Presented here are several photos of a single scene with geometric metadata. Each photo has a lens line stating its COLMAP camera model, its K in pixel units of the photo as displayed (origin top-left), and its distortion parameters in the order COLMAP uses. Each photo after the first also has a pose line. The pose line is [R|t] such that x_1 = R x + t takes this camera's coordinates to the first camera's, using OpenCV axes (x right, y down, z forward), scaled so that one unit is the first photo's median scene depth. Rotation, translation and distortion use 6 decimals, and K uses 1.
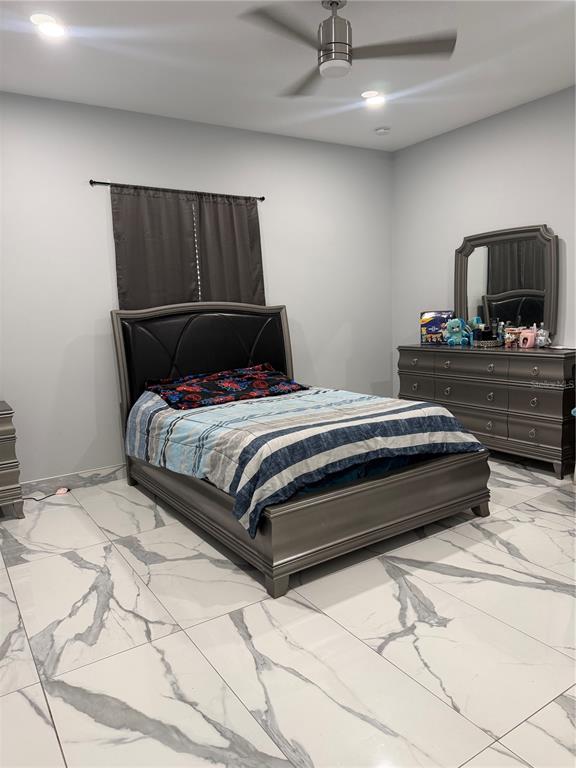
lens RADIAL K [[542.9, 0, 286.1], [0, 542.9, 386.7], [0, 0, 1]] dist [0.084136, -0.129768]
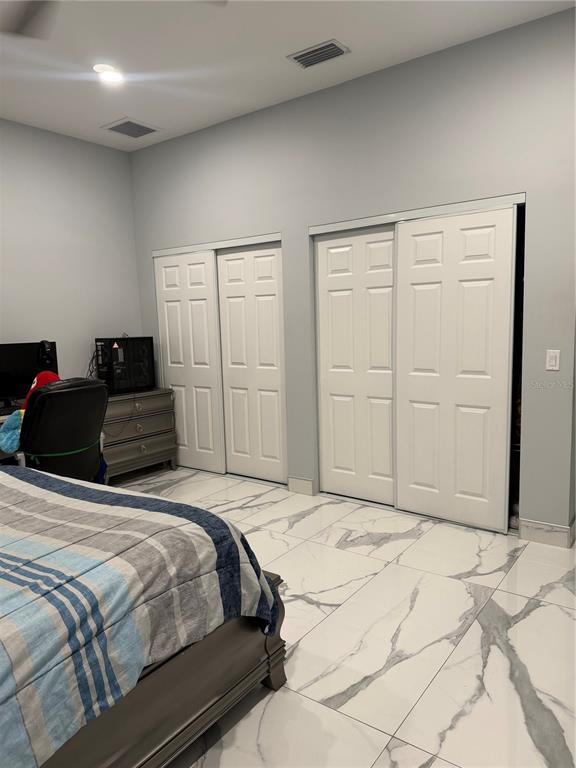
lens RADIAL K [[536.0, 0, 288.0], [0, 536.0, 384.0], [0, 0, 1]] dist [0.035464, -0.043931]
pose [[-0.356577, -0.049068, 0.932977, -0.671071], [0.176277, 0.977150, 0.118763, -0.120792], [-0.917485, 0.206810, -0.339779, 1.070315]]
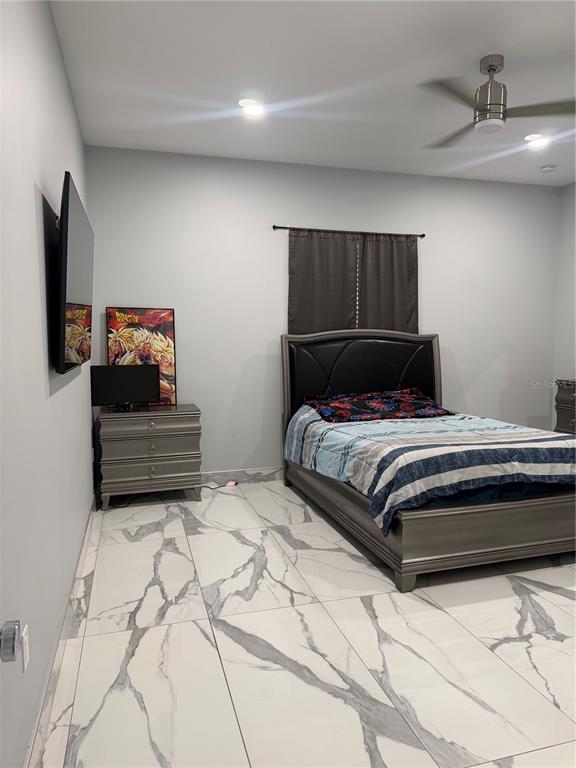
lens RADIAL K [[542.9, 0, 286.1], [0, 542.9, 386.7], [0, 0, 1]] dist [0.084136, -0.129768]
pose [[0.956588, 0.060528, -0.285090, 0.043793], [-0.074356, 0.996510, -0.037923, 0.022636], [0.281800, 0.057475, 0.957750, -0.155841]]
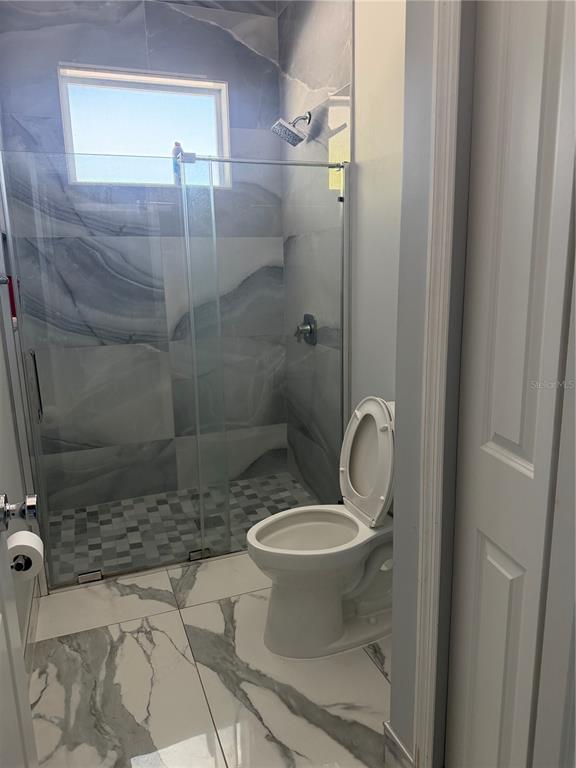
lens RADIAL K [[549.5, 0, 288.0], [0, 549.5, 384.0], [0, 0, 1]] dist [-0.004133, -0.006684]
pose [[-0.976631, 0.024580, 0.213514, -0.258066], [0.096260, 0.938253, 0.332289, -0.129496], [-0.192163, 0.345076, -0.918692, 1.057135]]
